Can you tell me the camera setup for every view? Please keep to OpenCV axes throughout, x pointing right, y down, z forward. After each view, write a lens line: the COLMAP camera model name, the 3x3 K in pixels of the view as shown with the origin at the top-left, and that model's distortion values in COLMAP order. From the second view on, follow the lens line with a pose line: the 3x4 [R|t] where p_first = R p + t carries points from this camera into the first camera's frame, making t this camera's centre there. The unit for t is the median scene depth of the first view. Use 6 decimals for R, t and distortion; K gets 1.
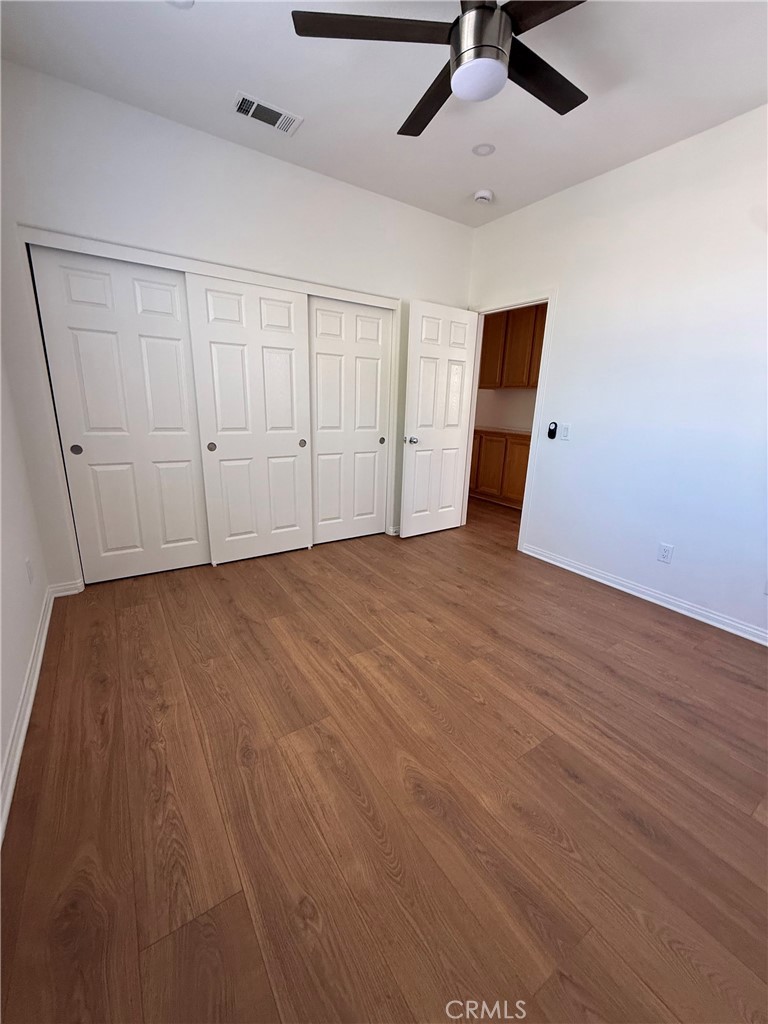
lens RADIAL K [[411.2, 0, 384.0], [0, 411.2, 512.0], [0, 0, 1]] dist [-0.000598, -0.000152]
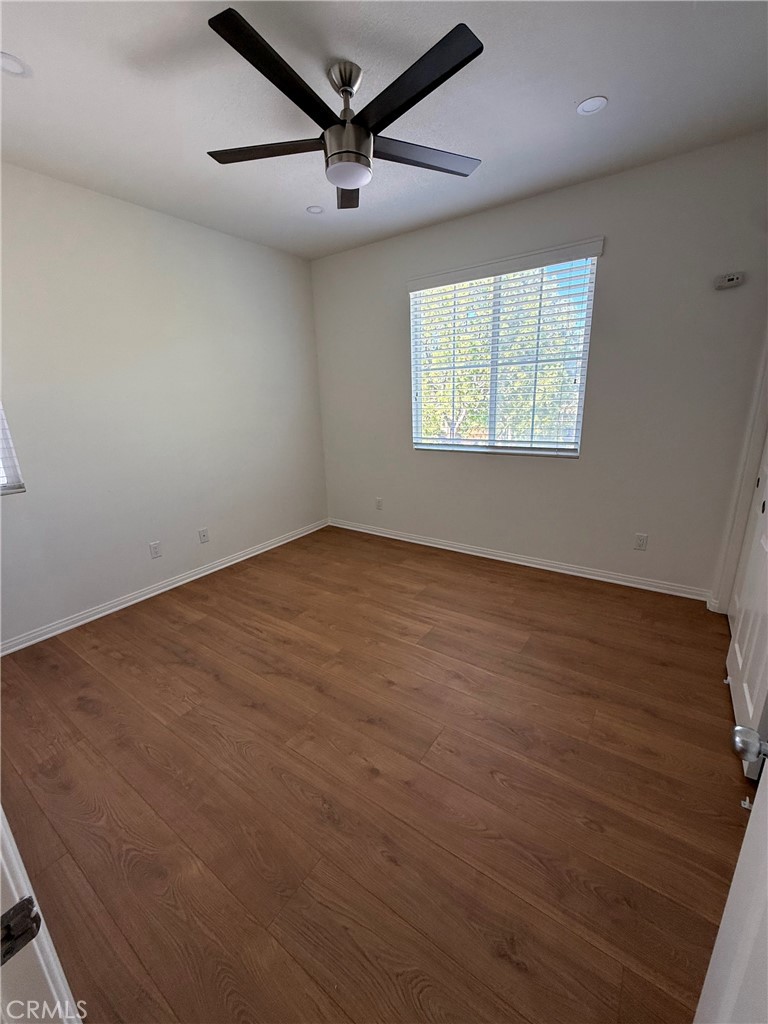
lens RADIAL K [[411.2, 0, 384.0], [0, 411.2, 512.0], [0, 0, 1]] dist [-0.000598, -0.000152]
pose [[-0.931736, 0.098205, -0.349606, 0.481928], [-0.094156, 0.864481, 0.493769, -0.591358], [0.350718, 0.492979, -0.796221, 1.833838]]
